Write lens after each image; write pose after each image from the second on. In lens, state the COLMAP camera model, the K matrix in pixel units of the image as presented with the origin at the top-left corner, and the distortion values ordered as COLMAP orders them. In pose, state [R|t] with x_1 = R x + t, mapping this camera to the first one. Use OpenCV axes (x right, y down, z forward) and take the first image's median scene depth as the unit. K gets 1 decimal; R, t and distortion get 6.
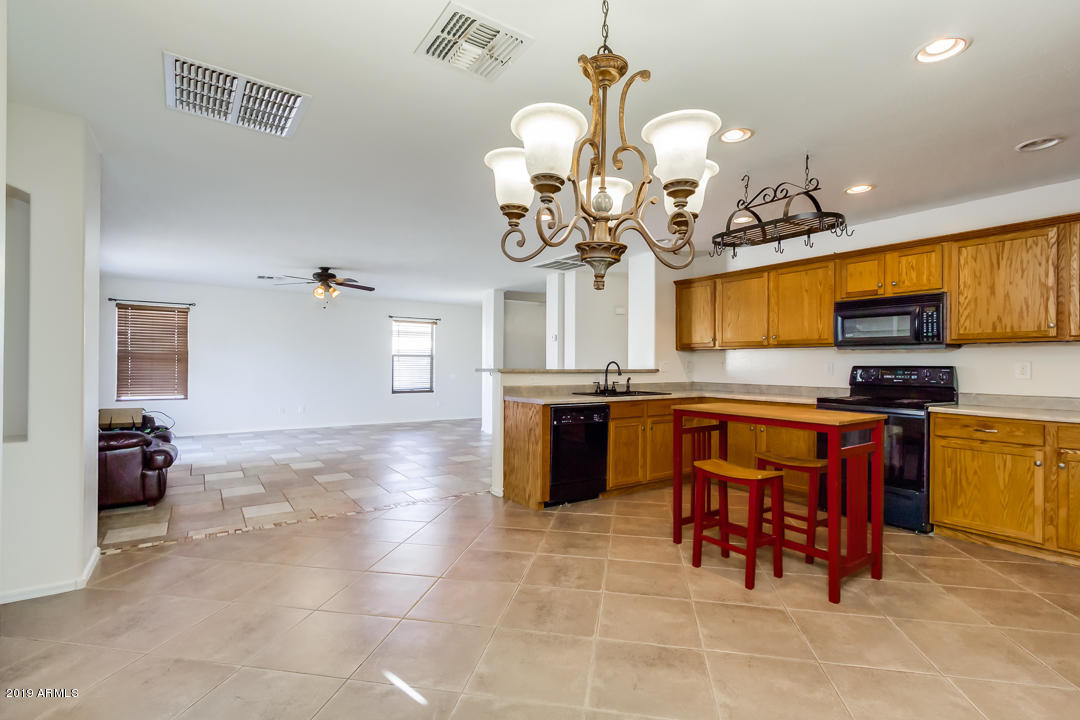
lens RADIAL K [[497.9, 0, 541.8], [0, 497.9, 362.3], [0, 0, 1]] dist [0.002991, -0.001210]
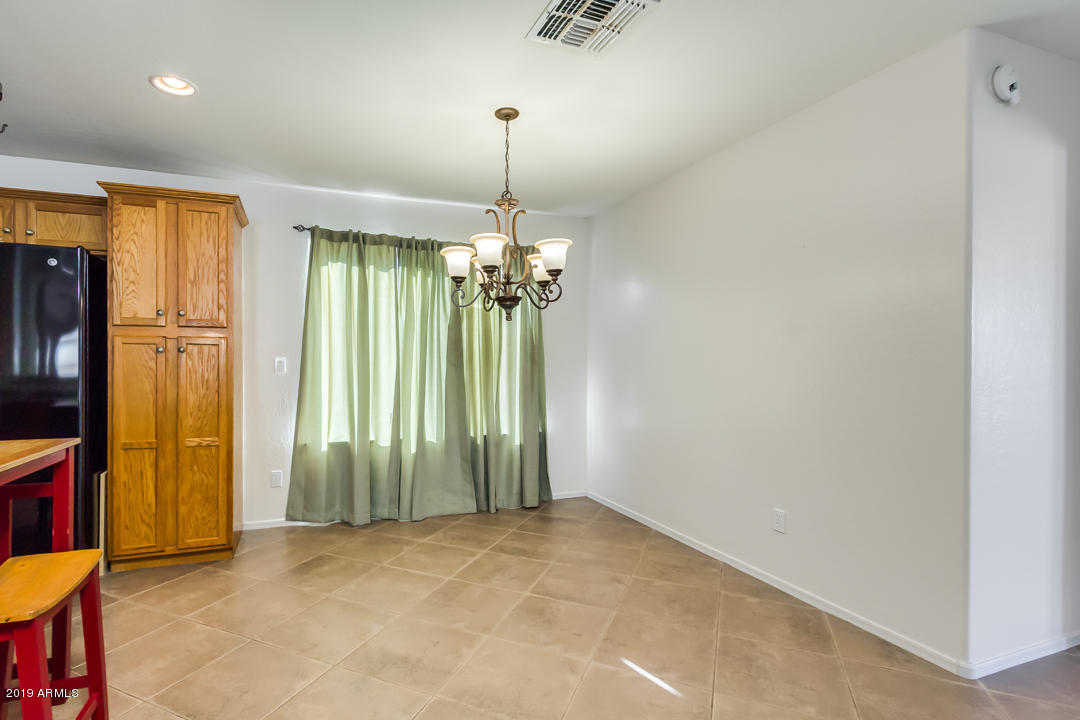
lens RADIAL K [[518.5, 0, 494.5], [0, 518.5, 361.7], [0, 0, 1]] dist [0.003888, 0.001435]
pose [[-0.969427, -0.009642, 0.245191, -0.106072], [-0.009170, 0.999953, 0.003068, 0.000139], [-0.245209, 0.000725, -0.969470, 0.974576]]
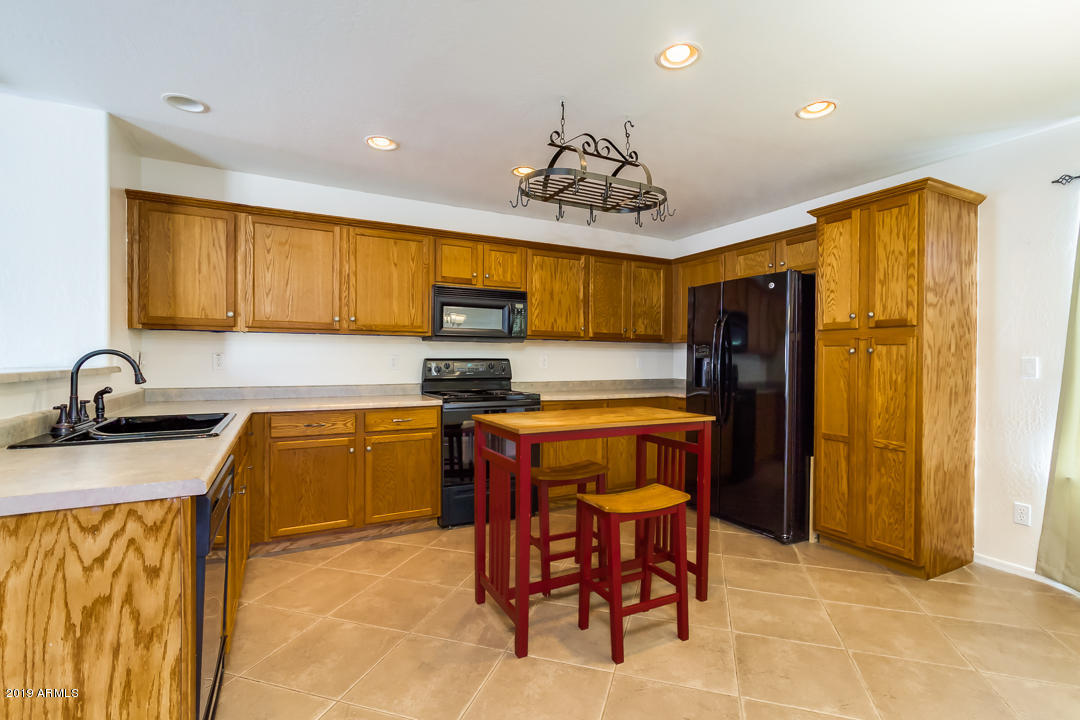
lens RADIAL K [[497.9, 0, 544.4], [0, 497.9, 362.4], [0, 0, 1]] dist [0.002991, -0.001210]
pose [[0.113651, -0.013112, 0.993434, -0.264506], [-0.007701, 0.999871, 0.014078, 0.000094], [-0.993491, -0.009251, 0.113536, 0.752152]]
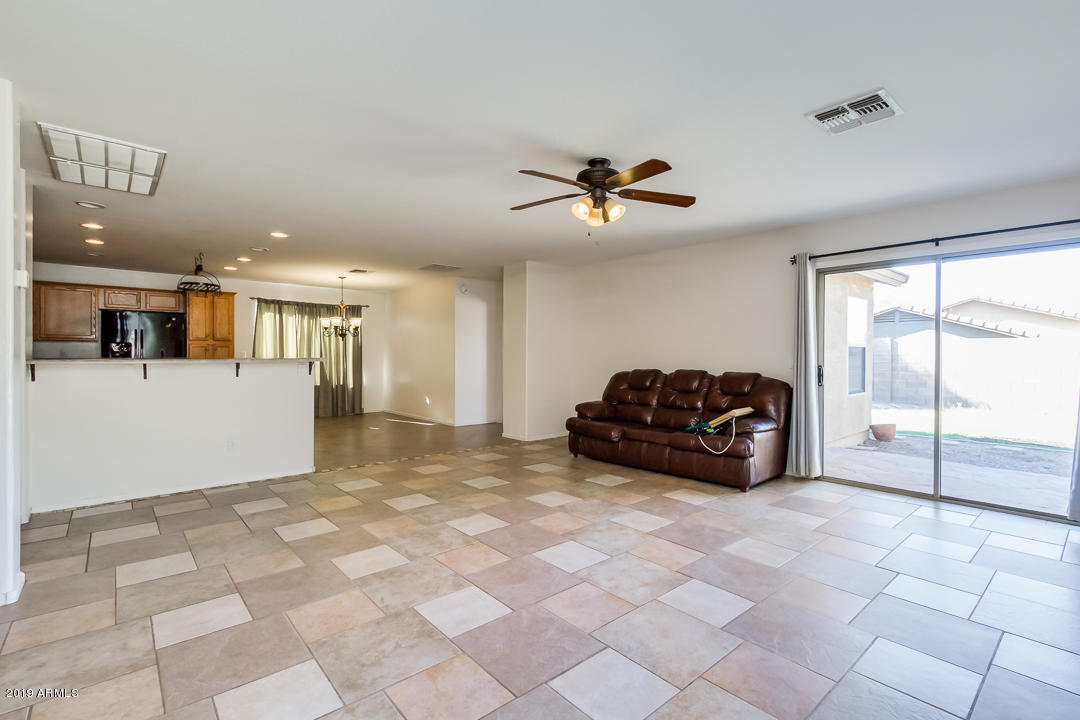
lens RADIAL K [[497.9, 0, 549.3], [0, 497.9, 357.2], [0, 0, 1]] dist [0.002991, -0.001210]
pose [[-0.991934, -0.009311, -0.126410, -0.547129], [-0.009599, 0.999953, 0.001675, 0.005916], [0.126389, 0.002875, -0.991977, 2.480060]]
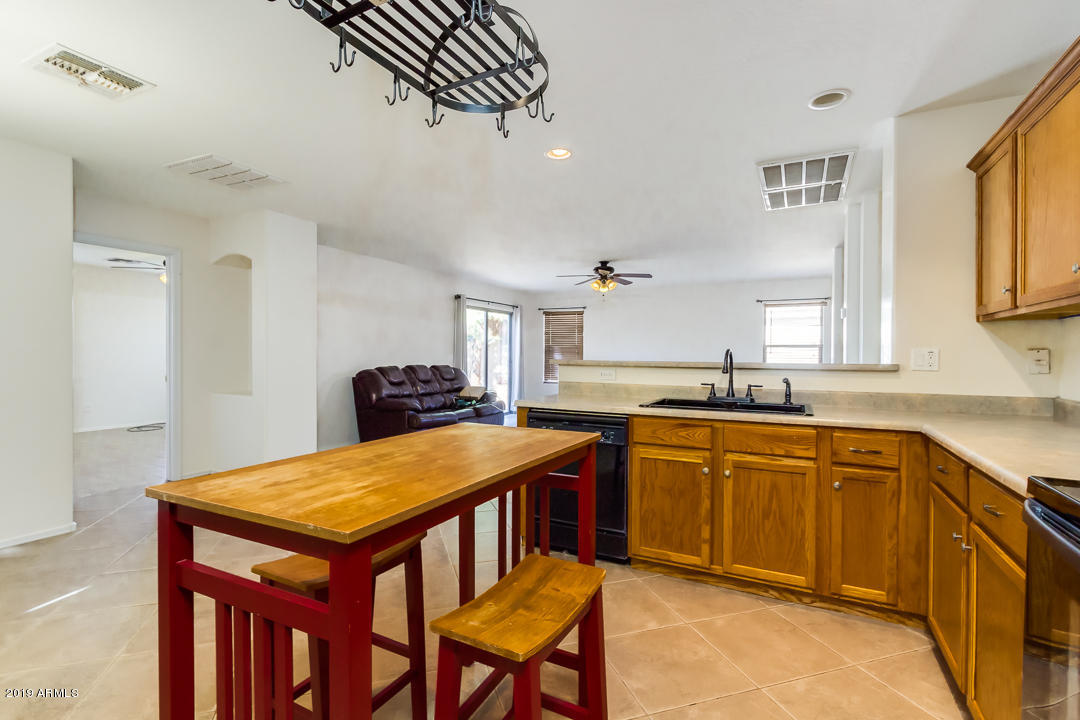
lens RADIAL K [[497.9, 0, 538.5], [0, 497.9, 361.9], [0, 0, 1]] dist [0.002991, -0.001210]
pose [[0.474339, 0.011022, -0.880273, 0.676095], [-0.002011, 0.999933, 0.011436, 0.008513], [0.880340, -0.003654, 0.474329, 0.661728]]
